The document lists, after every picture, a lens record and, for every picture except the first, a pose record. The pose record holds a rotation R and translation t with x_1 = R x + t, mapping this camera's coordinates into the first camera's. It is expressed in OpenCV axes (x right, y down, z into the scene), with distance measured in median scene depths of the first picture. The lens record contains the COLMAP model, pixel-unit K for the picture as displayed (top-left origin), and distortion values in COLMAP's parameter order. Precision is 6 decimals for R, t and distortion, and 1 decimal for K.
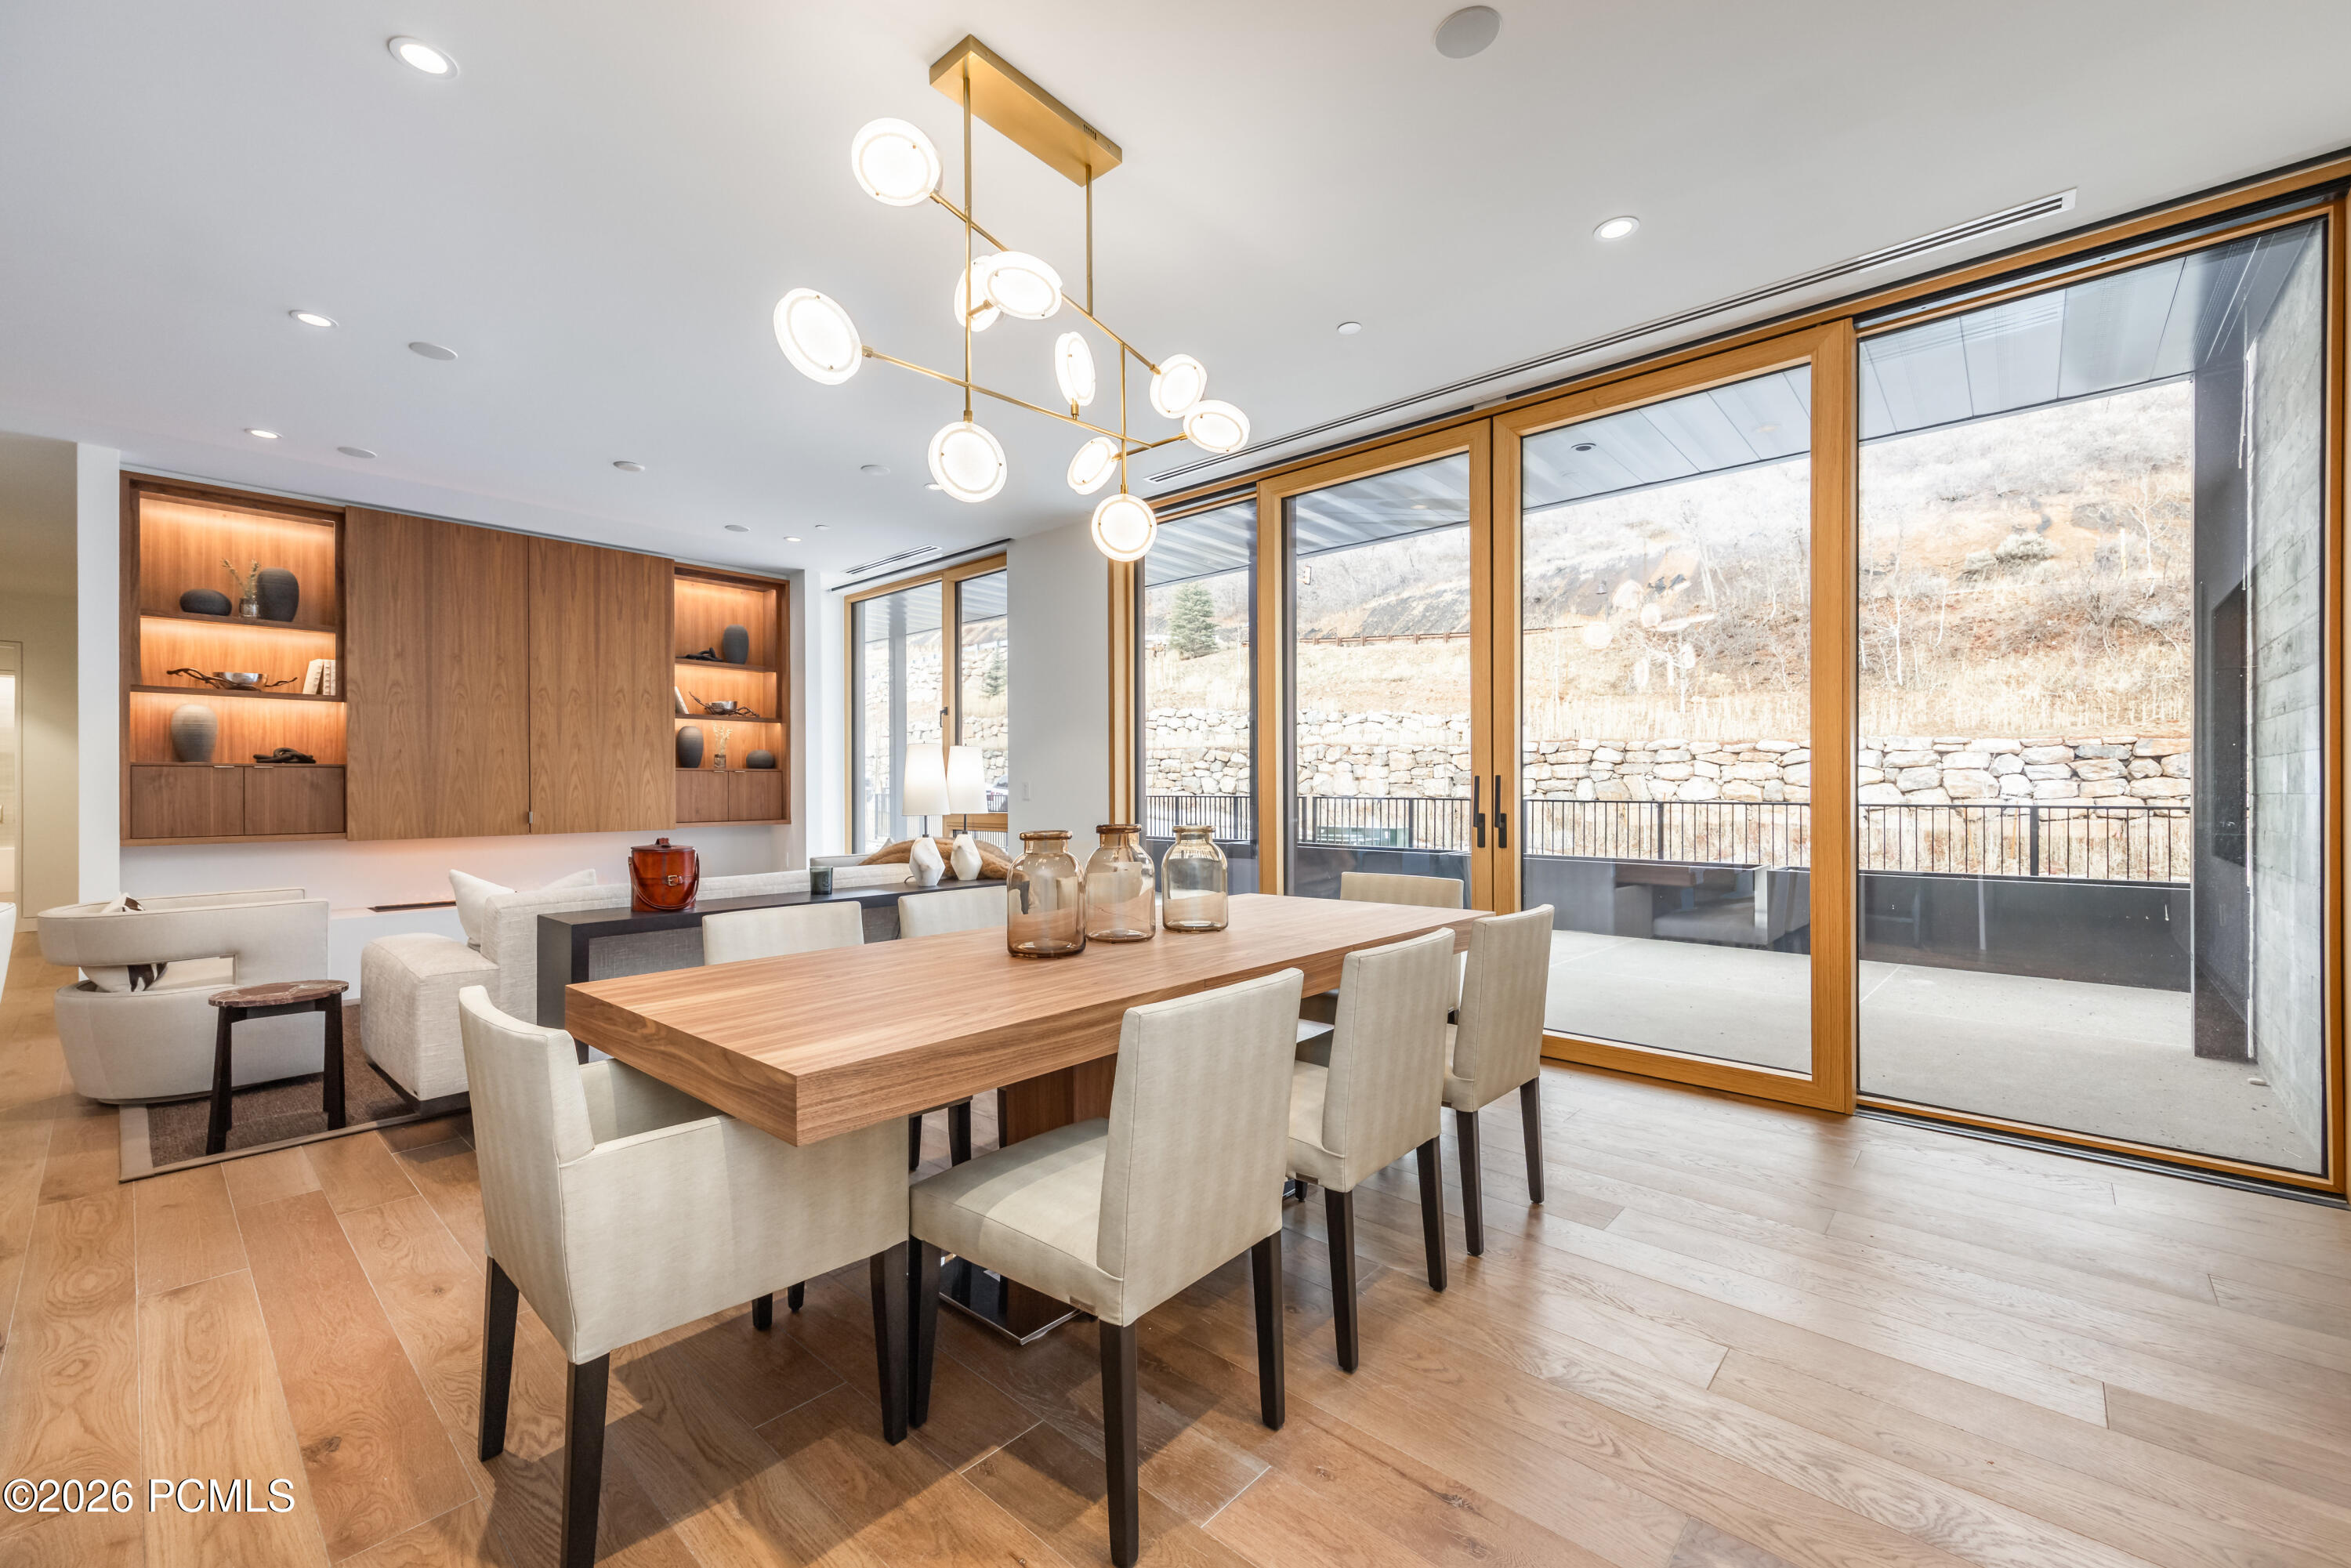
lens RADIAL K [[965.7, 0, 1150.7], [0, 965.7, 773.5], [0, 0, 1]] dist [0.010109, -0.000838]
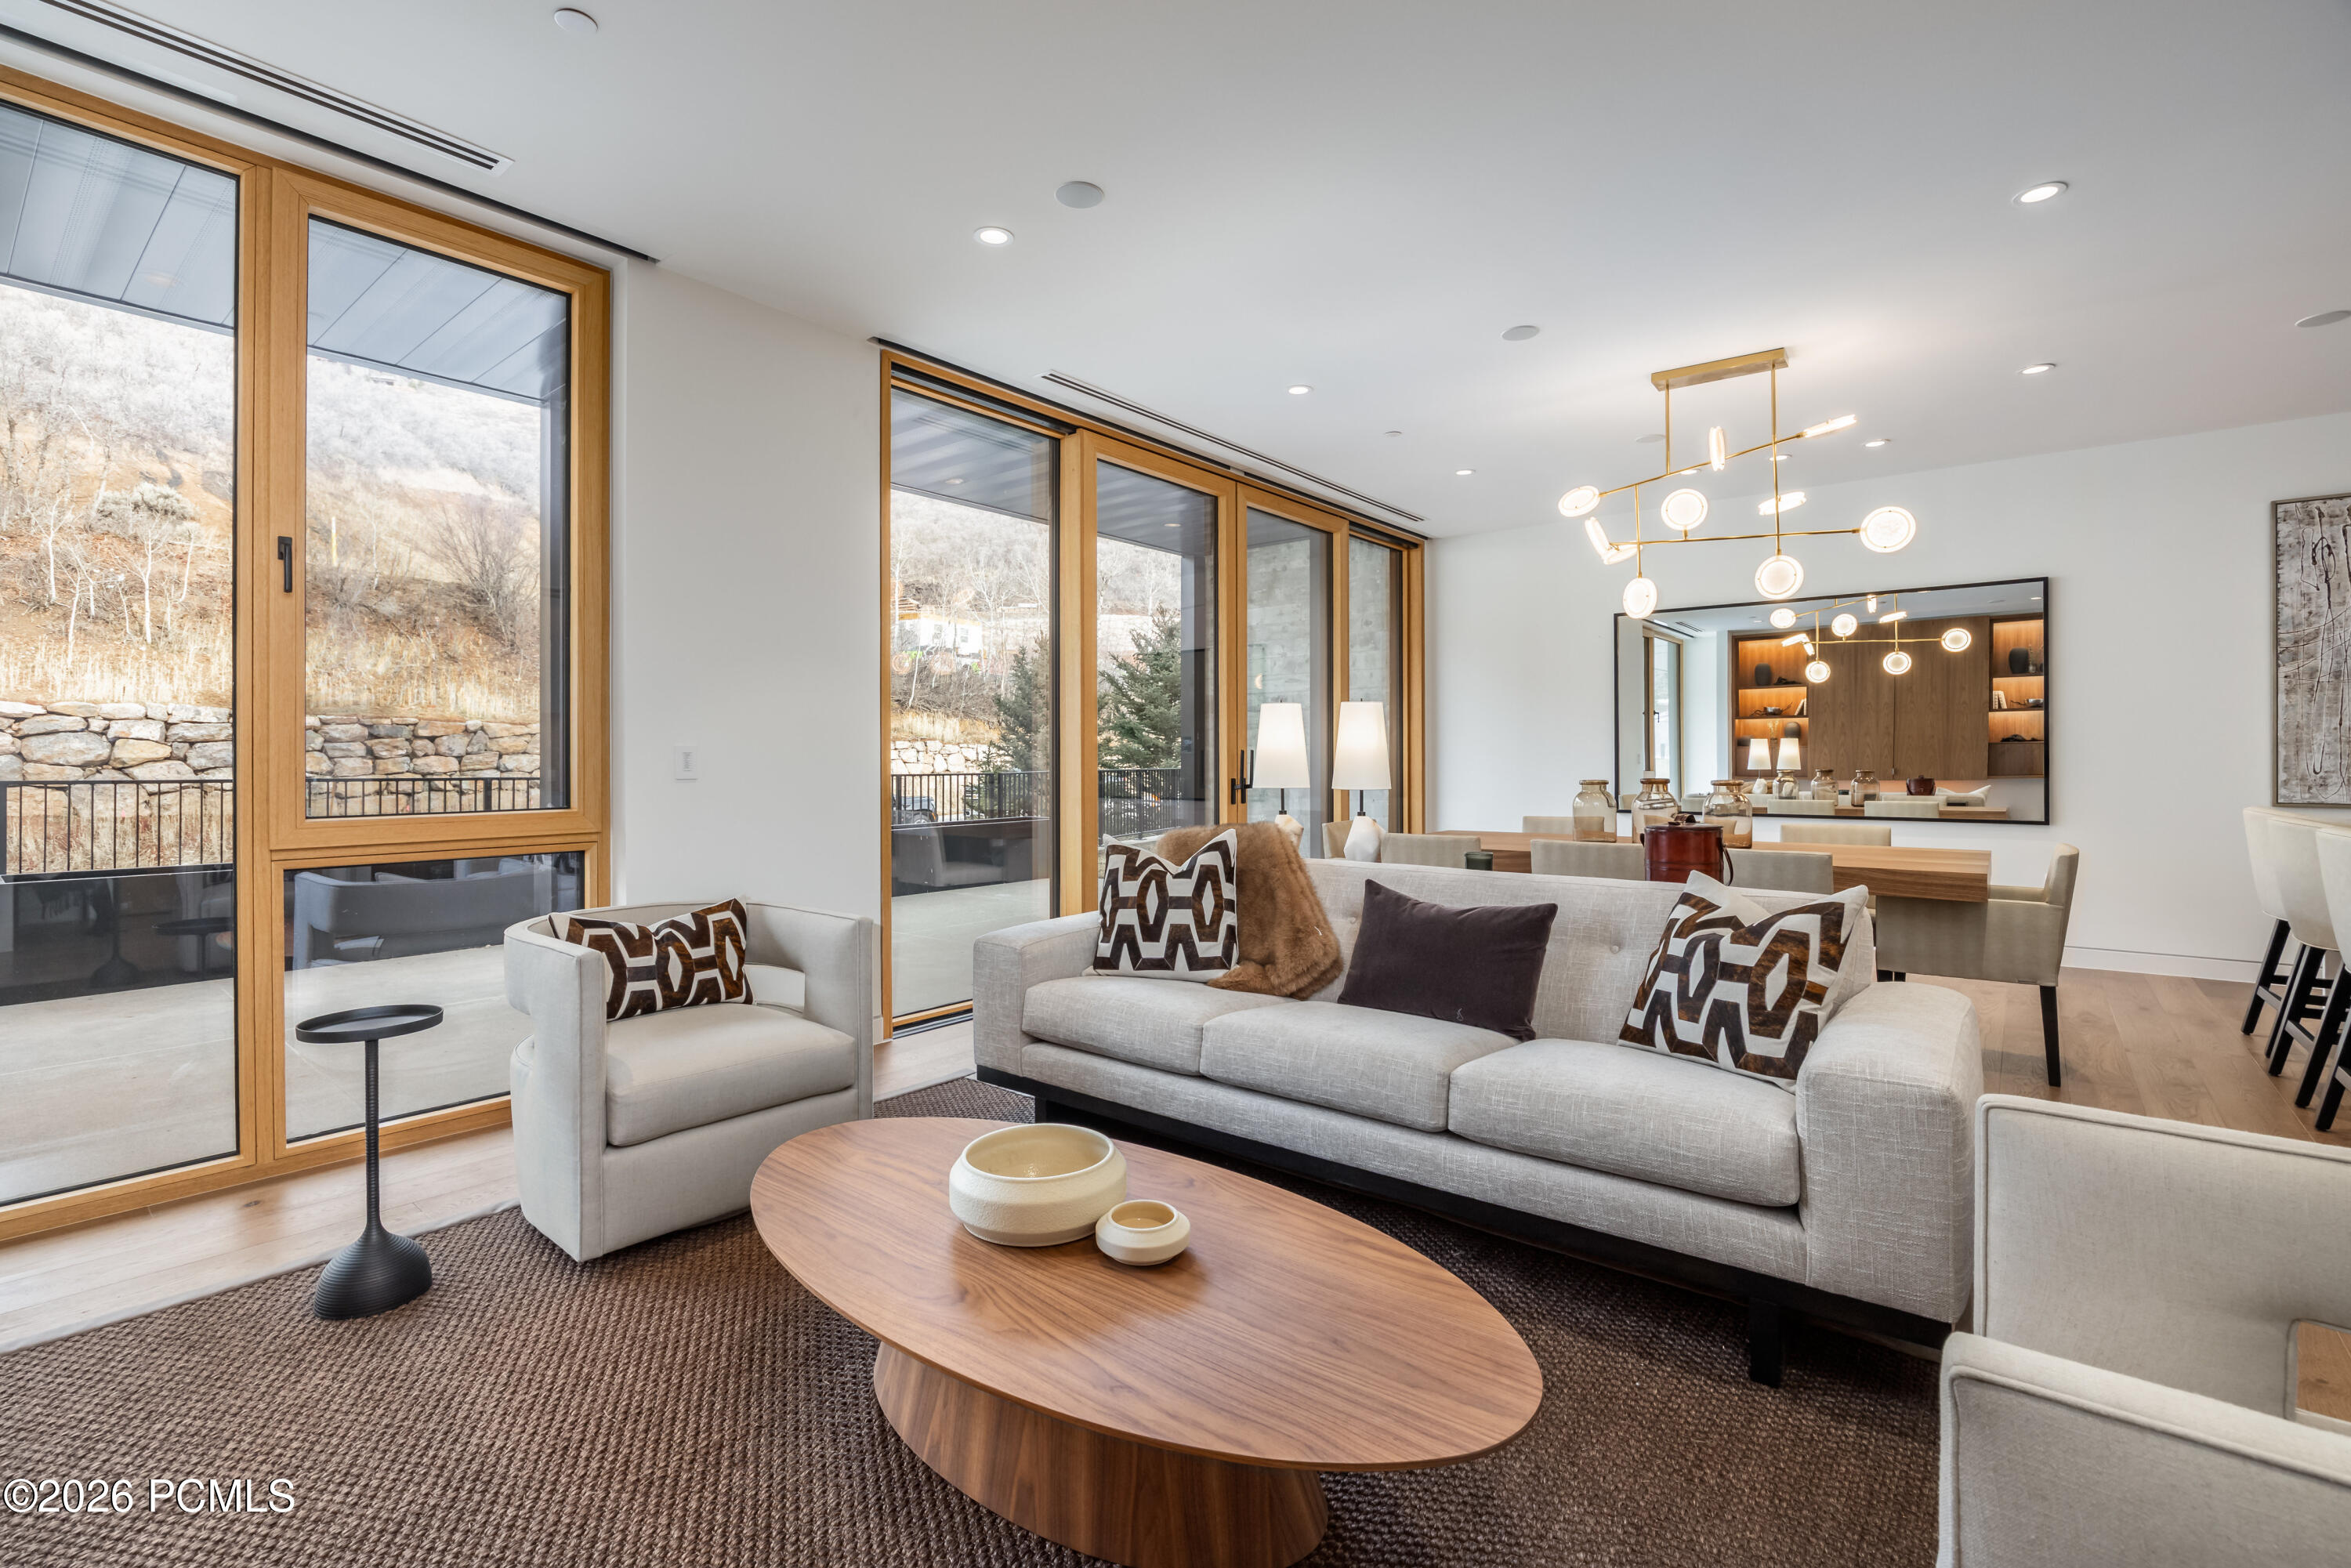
lens RADIAL K [[1031.1, 0, 1165.5], [0, 1031.1, 746.1], [0, 0, 1]] dist [-0.002984, 0.000689]
pose [[-0.052736, 0.016975, 0.998464, -0.596672], [-0.011374, 0.999780, -0.017599, 0.013051], [-0.998544, -0.012284, -0.052532, 0.677364]]
